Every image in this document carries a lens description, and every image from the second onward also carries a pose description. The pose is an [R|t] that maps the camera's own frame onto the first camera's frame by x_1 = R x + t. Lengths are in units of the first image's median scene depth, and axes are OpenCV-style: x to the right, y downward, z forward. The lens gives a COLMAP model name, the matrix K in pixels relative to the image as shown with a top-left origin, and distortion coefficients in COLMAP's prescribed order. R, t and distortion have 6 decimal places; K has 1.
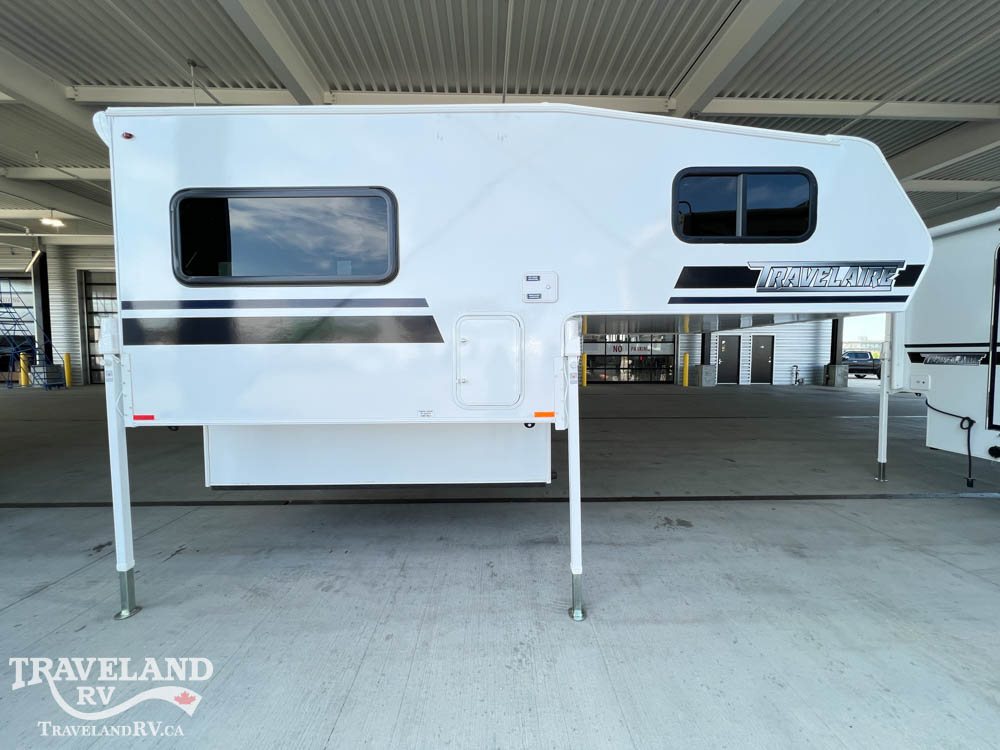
lens RADIAL K [[398.9, 0, 499.0], [0, 398.9, 372.8], [0, 0, 1]] dist [-0.000895, 0.000154]
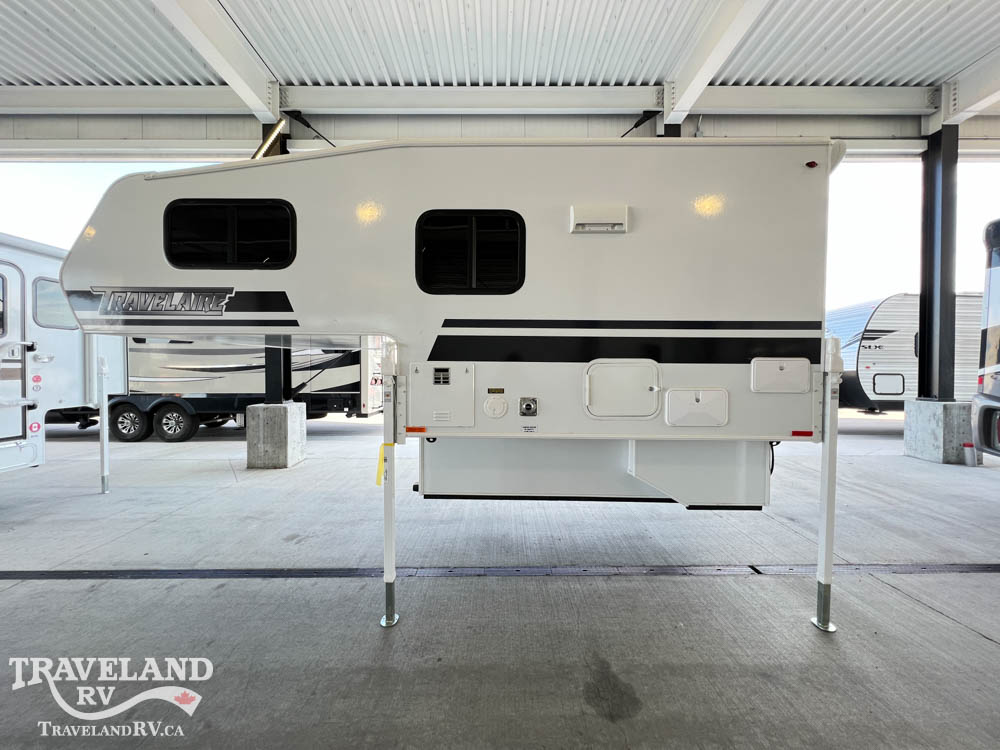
lens RADIAL K [[398.9, 0, 499.0], [0, 398.9, 374.5], [0, 0, 1]] dist [-0.000895, 0.000154]
pose [[-0.999696, 0.001374, 0.024613, -0.092522], [0.003127, 0.997450, 0.071295, -0.113168], [-0.024453, 0.071350, -0.997152, 2.159189]]
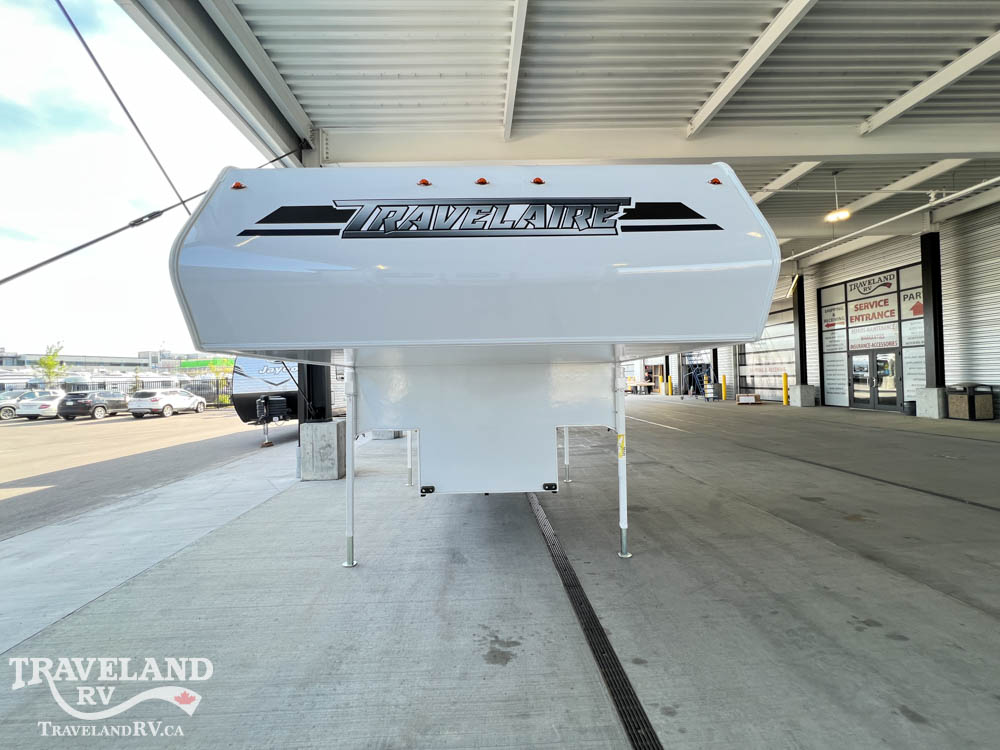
lens RADIAL K [[398.9, 0, 498.7], [0, 398.9, 375.7], [0, 0, 1]] dist [-0.000895, 0.000154]
pose [[0.021507, -0.008179, -0.999735, 1.226138], [-0.025228, 0.999644, -0.008721, -0.079714], [0.999450, 0.025409, 0.021293, 1.073087]]
